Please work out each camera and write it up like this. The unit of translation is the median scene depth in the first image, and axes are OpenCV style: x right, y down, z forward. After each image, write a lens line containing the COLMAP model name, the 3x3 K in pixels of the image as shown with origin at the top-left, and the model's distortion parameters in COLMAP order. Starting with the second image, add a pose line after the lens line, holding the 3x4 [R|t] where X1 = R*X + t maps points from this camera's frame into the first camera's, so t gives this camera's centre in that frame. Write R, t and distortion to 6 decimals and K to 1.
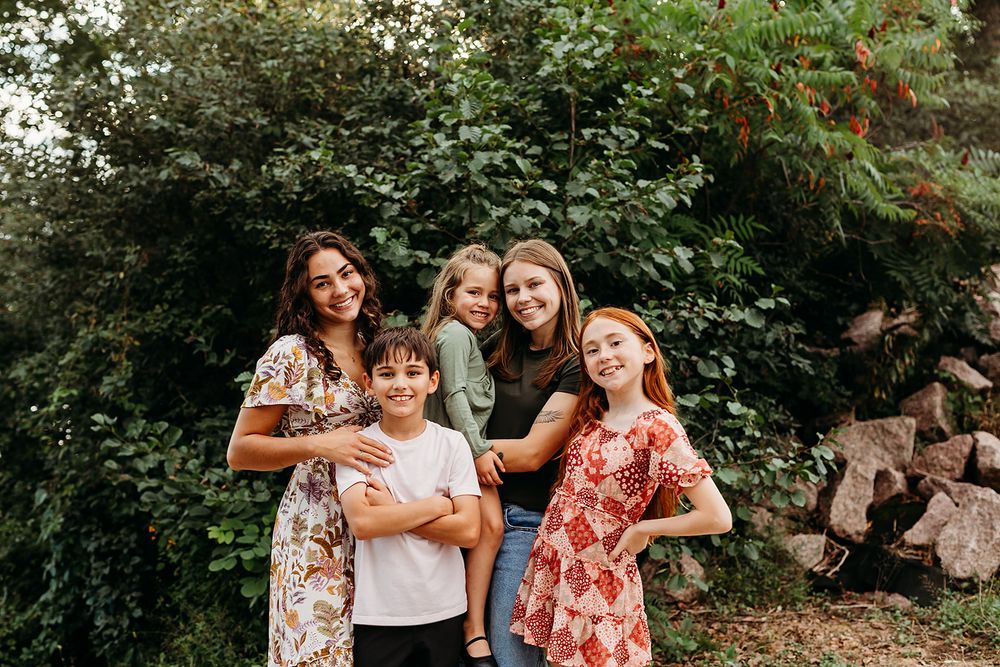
lens RADIAL K [[1463.4, 0, 521.9], [0, 1463.4, 337.3], [0, 0, 1]] dist [-0.001850, 0.048416]
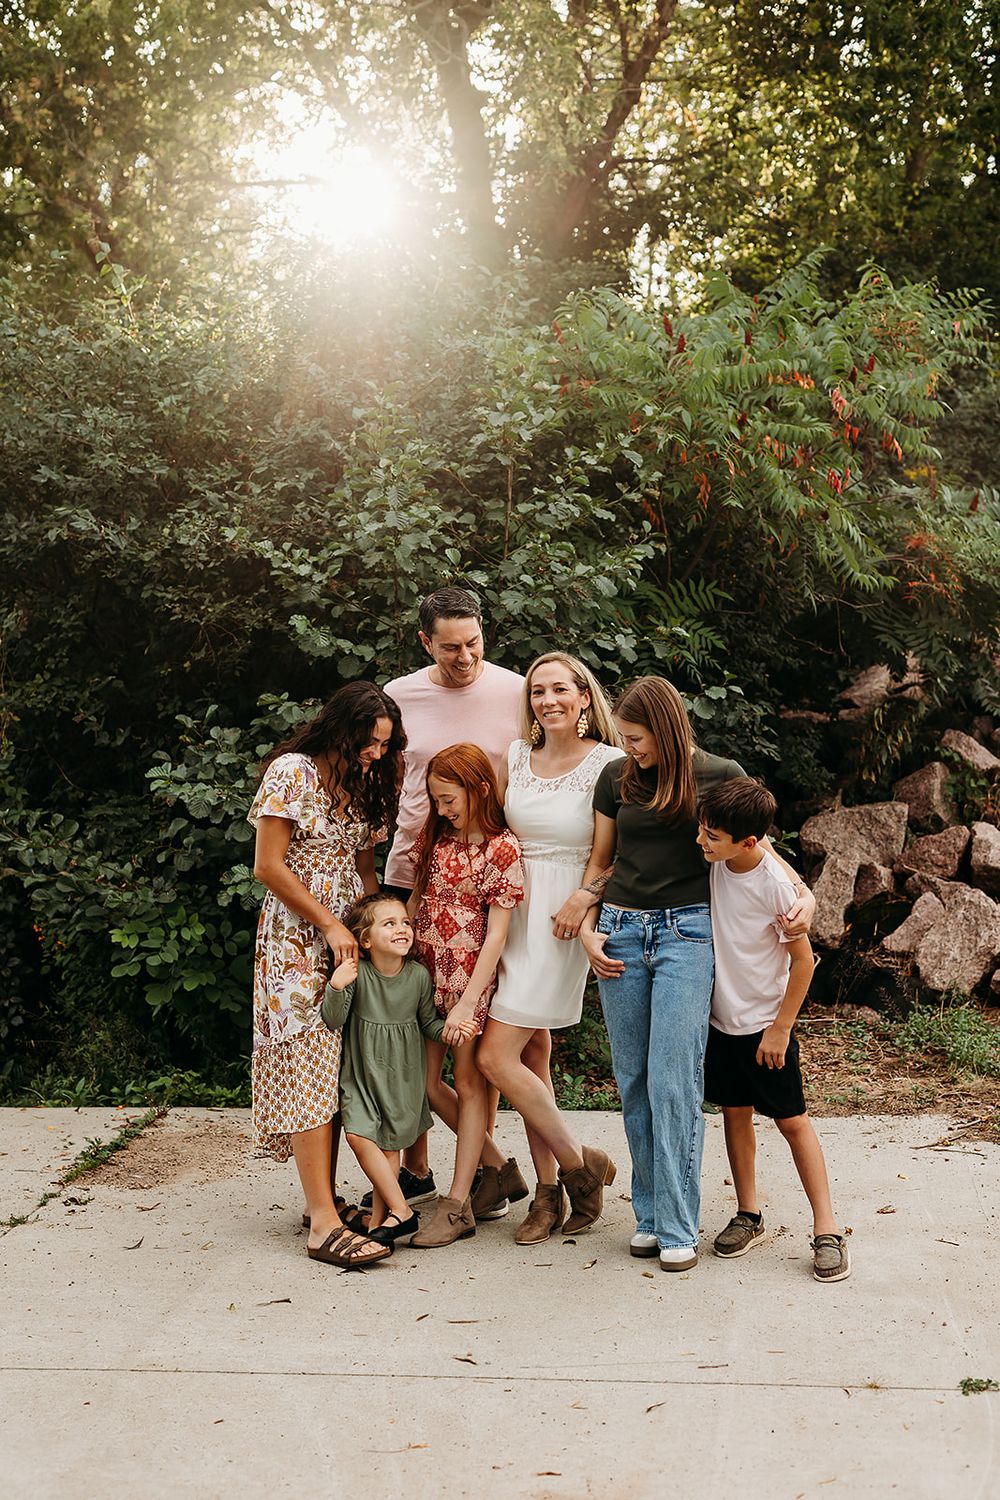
lens RADIAL K [[2159.4, 0, 500.0], [0, 2159.4, 750.0], [0, 0, 1]] dist [0.012118, -0.099531]
pose [[0.999777, 0.010976, 0.018037, 0.005782], [-0.012035, 0.998144, 0.059696, -0.057904], [-0.017348, -0.059900, 0.998054, -0.306279]]
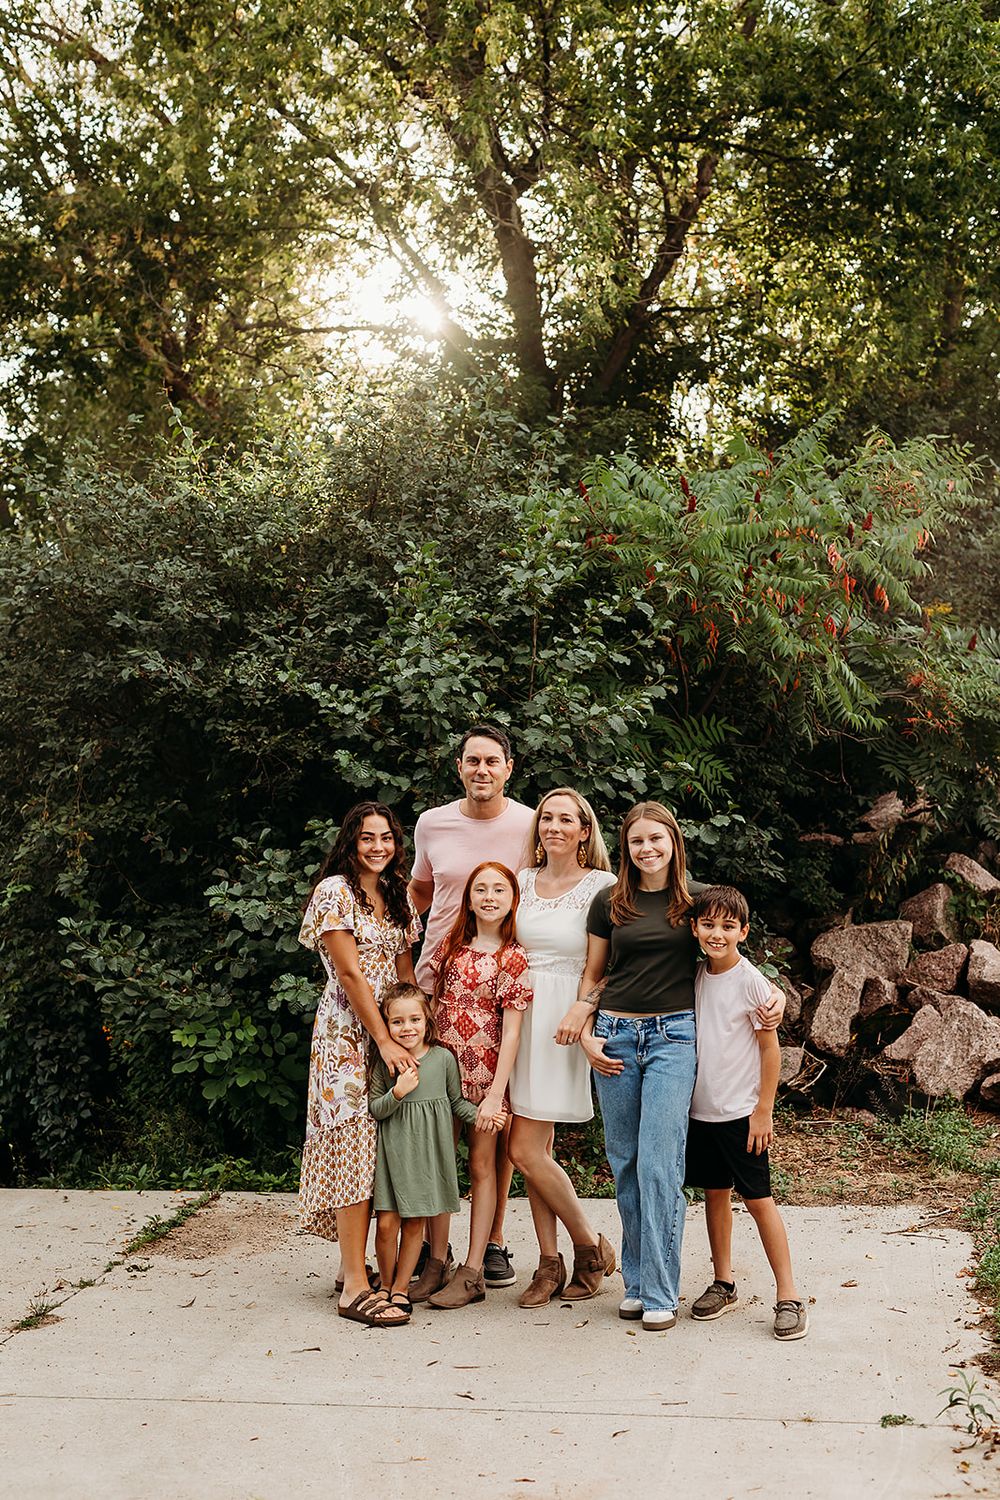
lens RADIAL K [[2195.1, 0, 500.0], [0, 2195.1, 750.0], [0, 0, 1]] dist [-0.001850, 0.048416]
pose [[0.999717, 0.018098, -0.015452, 0.031547], [-0.017946, 0.999789, 0.009952, -0.073527], [0.015629, -0.009672, 0.999831, -0.455565]]
